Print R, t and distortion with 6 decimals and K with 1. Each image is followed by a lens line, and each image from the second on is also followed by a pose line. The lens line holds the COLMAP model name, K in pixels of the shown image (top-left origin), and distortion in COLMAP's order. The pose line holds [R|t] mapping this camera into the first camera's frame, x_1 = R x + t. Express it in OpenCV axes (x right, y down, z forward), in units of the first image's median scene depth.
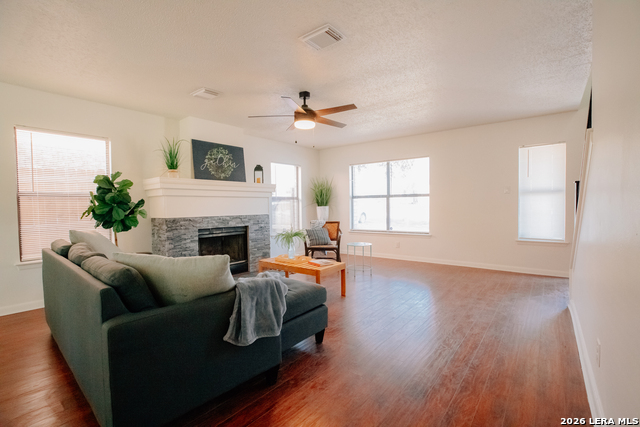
lens RADIAL K [[294.1, 0, 320.0], [0, 294.1, 213.5], [0, 0, 1]] dist [-0.042711, 0.000056]
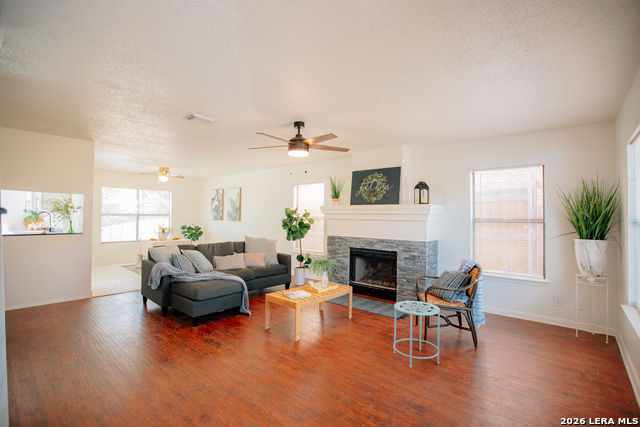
lens RADIAL K [[294.1, 0, 320.0], [0, 294.1, 213.5], [0, 0, 1]] dist [-0.042711, 0.000056]
pose [[-0.026656, 0.016769, -0.999504, 0.715860], [-0.030669, 0.999375, 0.017585, -0.091881], [0.999174, 0.031122, -0.026125, 0.834828]]
